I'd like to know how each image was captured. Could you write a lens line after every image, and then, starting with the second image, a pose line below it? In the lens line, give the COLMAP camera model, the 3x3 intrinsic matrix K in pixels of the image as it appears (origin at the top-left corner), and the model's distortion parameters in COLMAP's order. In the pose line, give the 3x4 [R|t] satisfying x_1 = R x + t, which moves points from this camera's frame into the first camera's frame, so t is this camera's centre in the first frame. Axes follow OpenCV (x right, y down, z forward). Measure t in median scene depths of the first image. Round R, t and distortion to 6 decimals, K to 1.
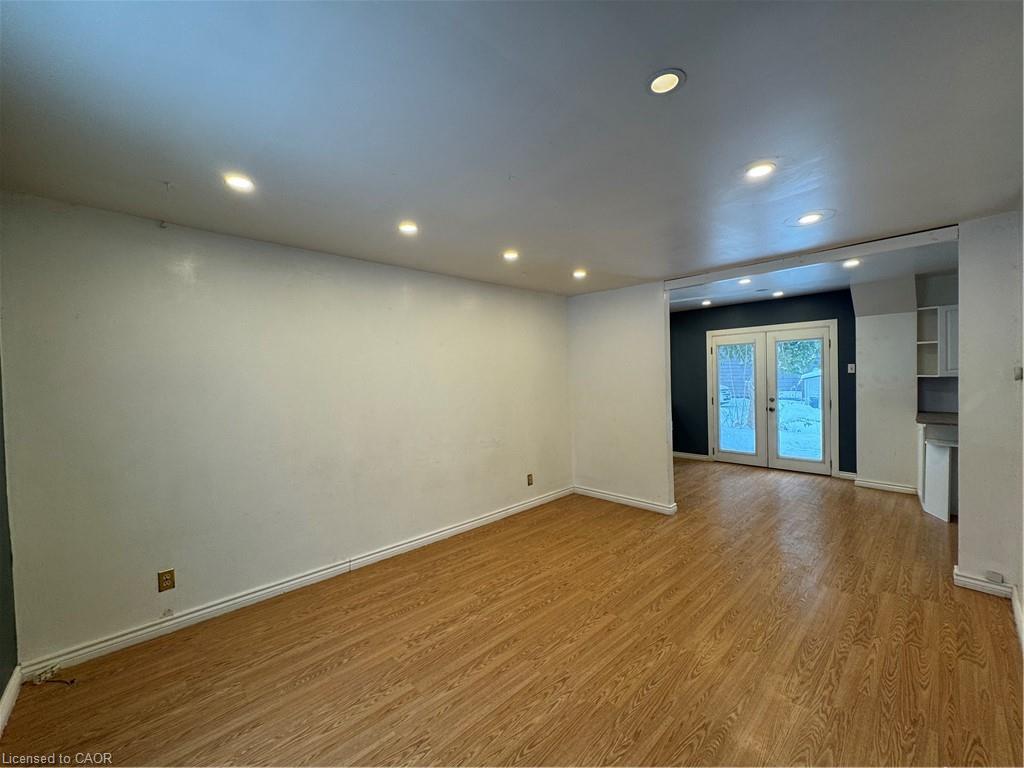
lens RADIAL K [[410.3, 0, 509.6], [0, 410.3, 381.8], [0, 0, 1]] dist [-0.002049, -0.000538]
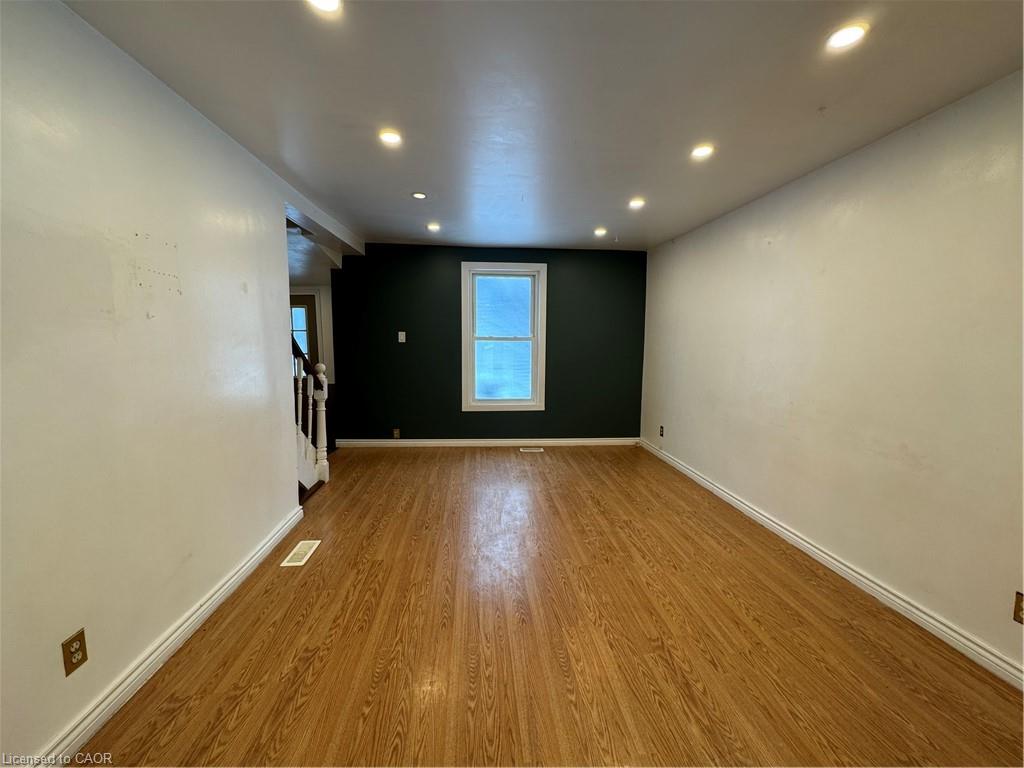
lens RADIAL K [[410.3, 0, 506.9], [0, 410.3, 384.4], [0, 0, 1]] dist [-0.002049, -0.000538]
pose [[-0.629053, 0.103995, -0.770375, 0.490870], [-0.002110, 0.990779, 0.135471, 0.002383], [0.777360, 0.086843, -0.623033, 0.731328]]
